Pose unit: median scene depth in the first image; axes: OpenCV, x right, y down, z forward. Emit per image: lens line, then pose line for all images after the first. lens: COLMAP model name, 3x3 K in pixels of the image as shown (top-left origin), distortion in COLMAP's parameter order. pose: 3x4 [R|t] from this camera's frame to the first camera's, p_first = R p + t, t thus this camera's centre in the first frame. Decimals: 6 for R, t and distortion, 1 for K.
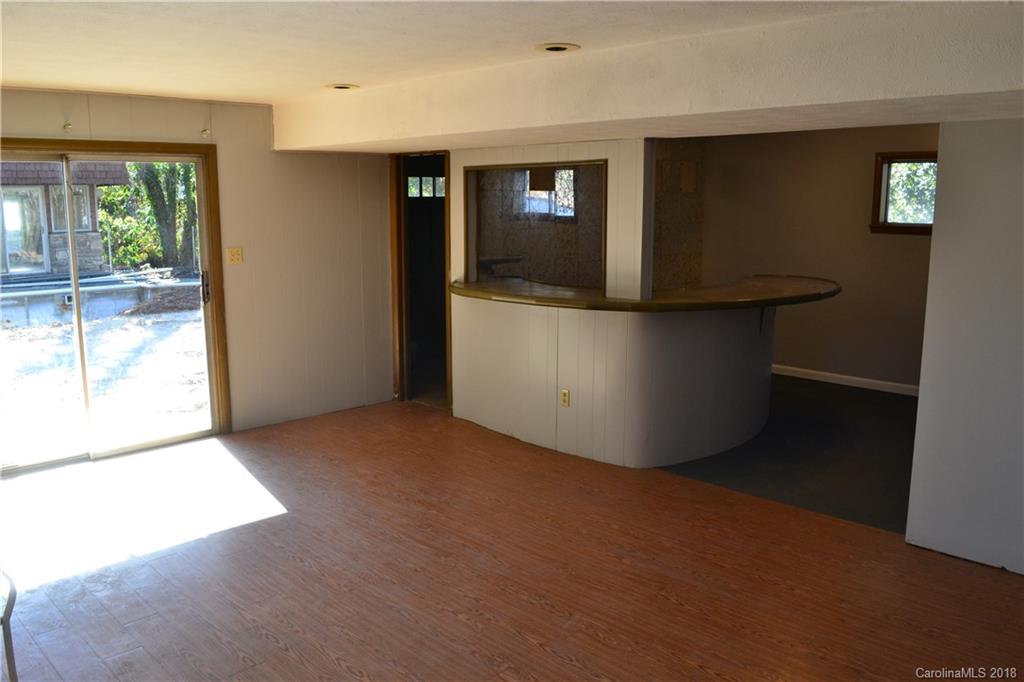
lens RADIAL K [[816.6, 0, 501.5], [0, 816.6, 343.2], [0, 0, 1]] dist [-0.095066, 0.037988]
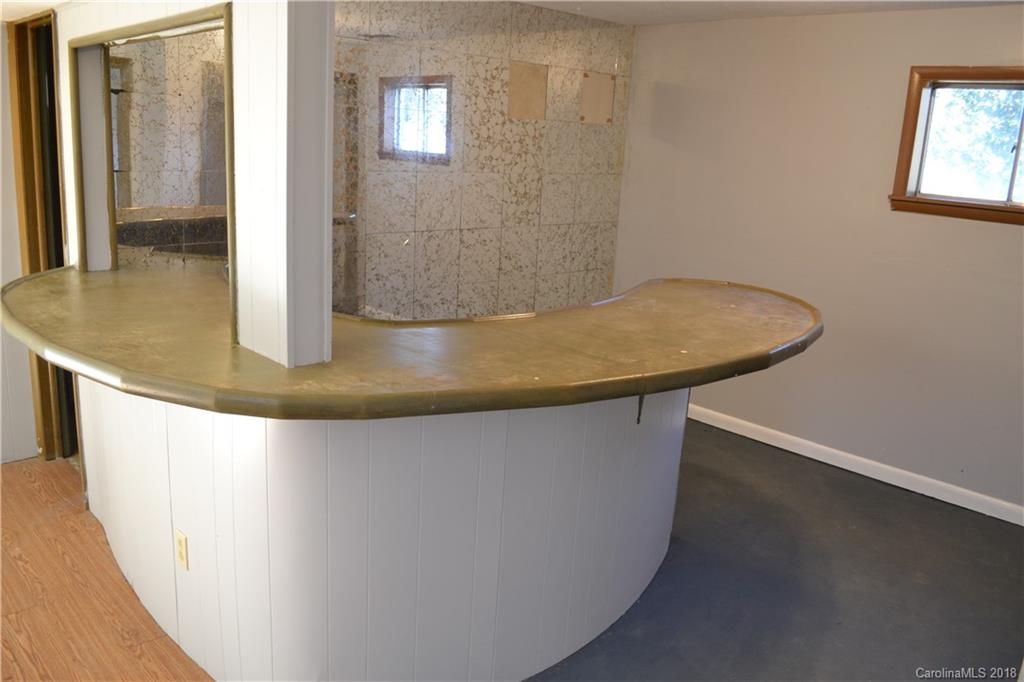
lens RADIAL K [[816.6, 0, 501.5], [0, 816.6, 343.2], [0, 0, 1]] dist [-0.095066, 0.037988]
pose [[0.998478, 0.055118, 0.001904, 0.193005], [-0.055115, 0.996005, 0.070265, -0.069080], [0.001977, -0.070263, 0.997527, 0.434347]]
